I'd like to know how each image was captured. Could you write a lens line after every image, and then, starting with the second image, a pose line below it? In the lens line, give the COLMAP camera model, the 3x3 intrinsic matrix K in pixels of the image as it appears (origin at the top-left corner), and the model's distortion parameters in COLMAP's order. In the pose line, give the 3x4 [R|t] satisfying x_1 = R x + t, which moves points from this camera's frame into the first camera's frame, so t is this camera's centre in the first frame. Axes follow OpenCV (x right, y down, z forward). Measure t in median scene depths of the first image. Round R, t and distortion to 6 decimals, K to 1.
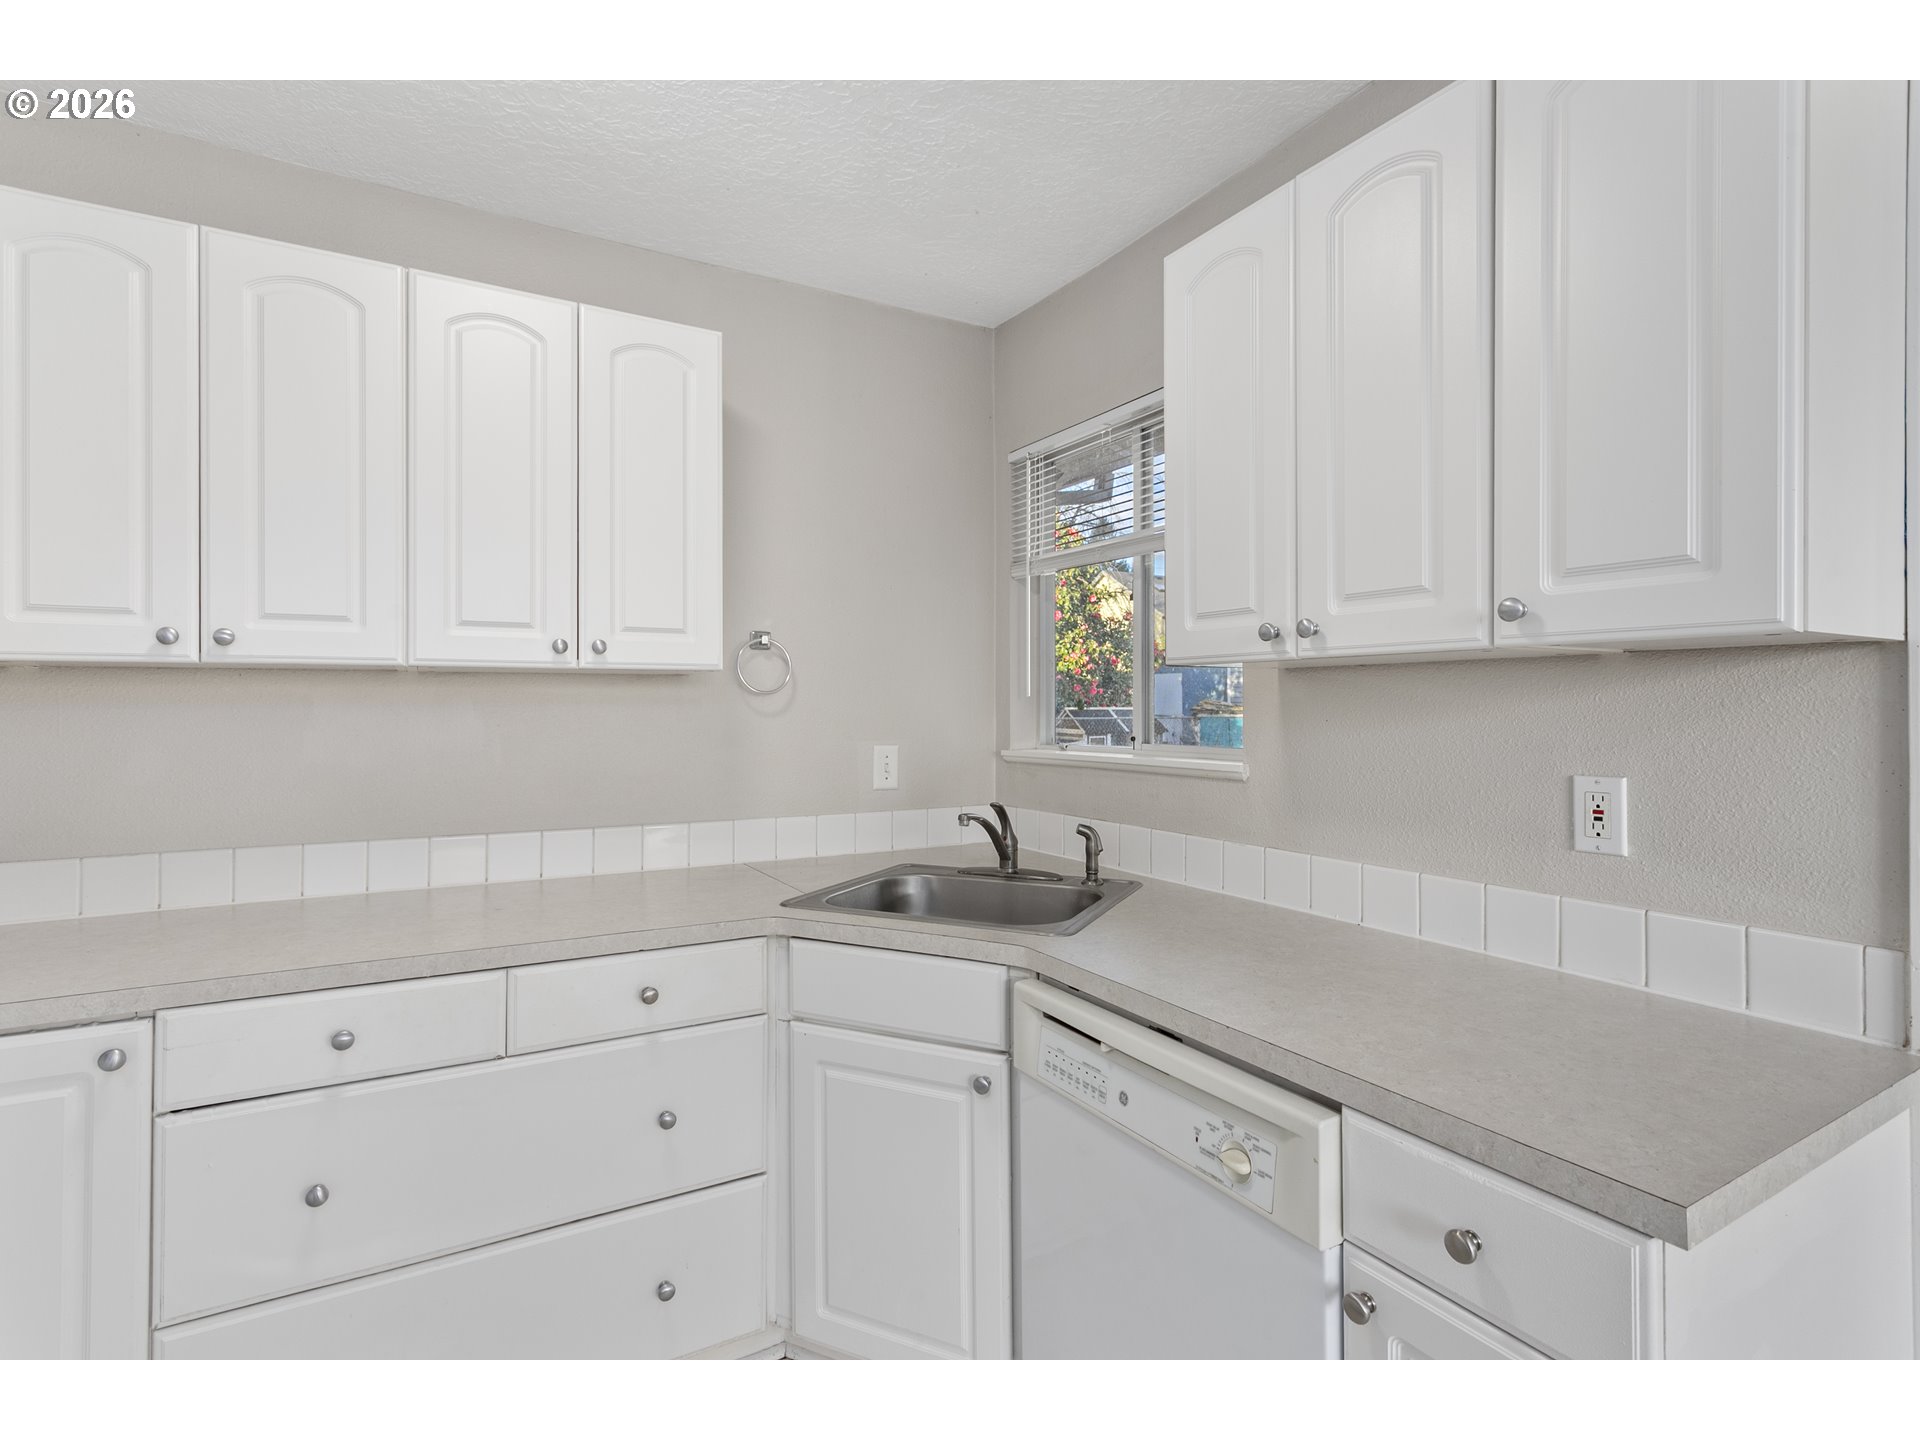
lens RADIAL K [[924.6, 0, 983.9], [0, 924.6, 699.6], [0, 0, 1]] dist [0.000282, 0.000417]
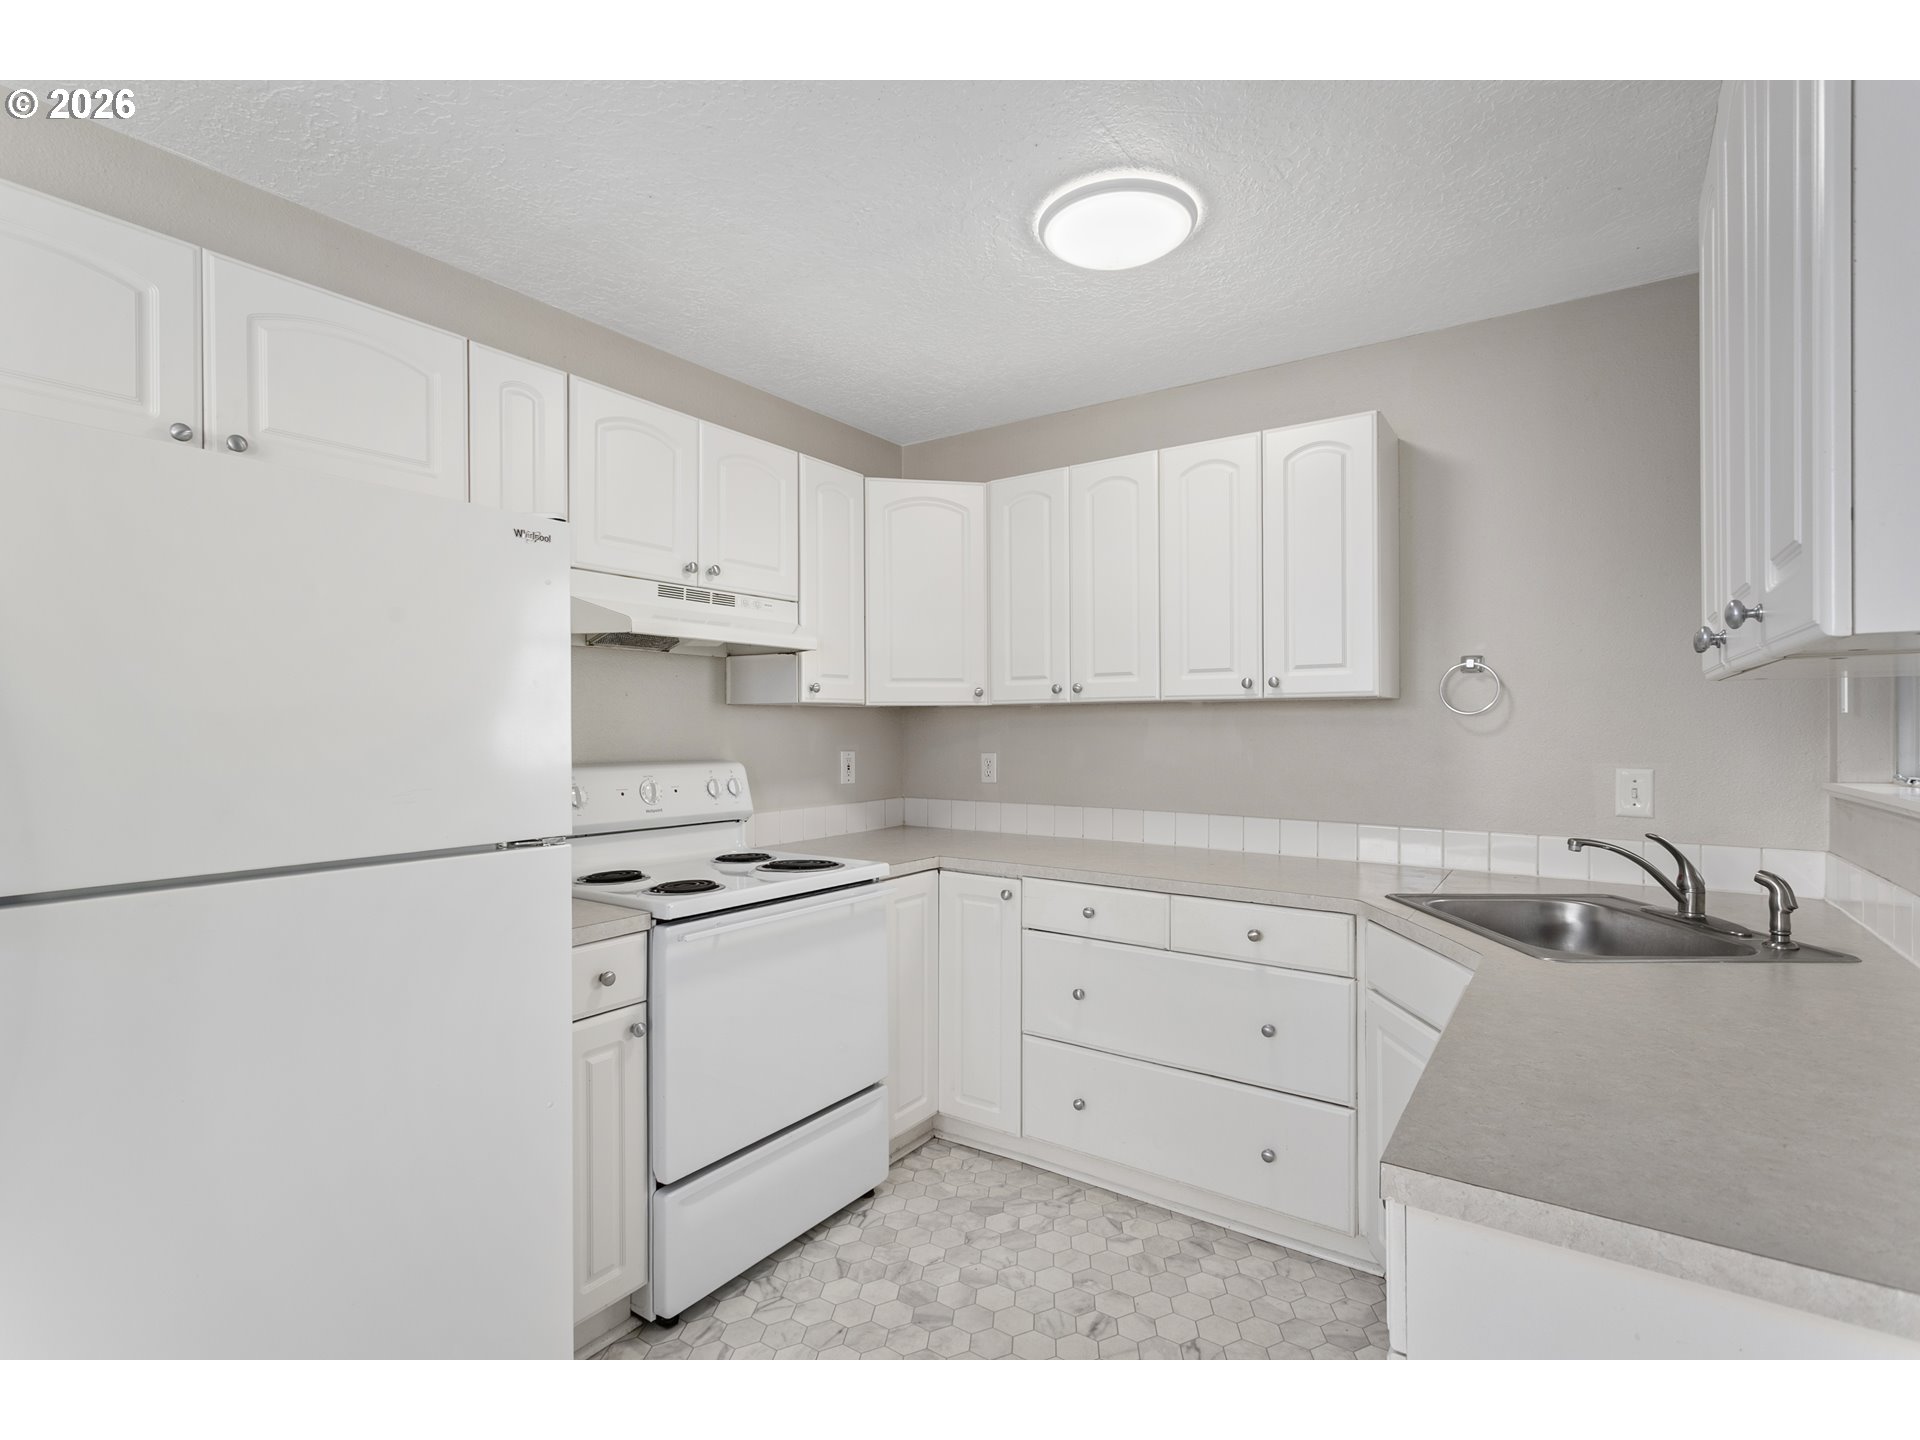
lens RADIAL K [[943.1, 0, 960.0], [0, 943.1, 720.0], [0, 0, 1]] dist [-0.000243, 0.000640]
pose [[0.418149, -0.004354, -0.908368, 0.652167], [0.008838, 0.999961, -0.000725, -0.005005], [0.908335, -0.007725, 0.418171, 0.009899]]
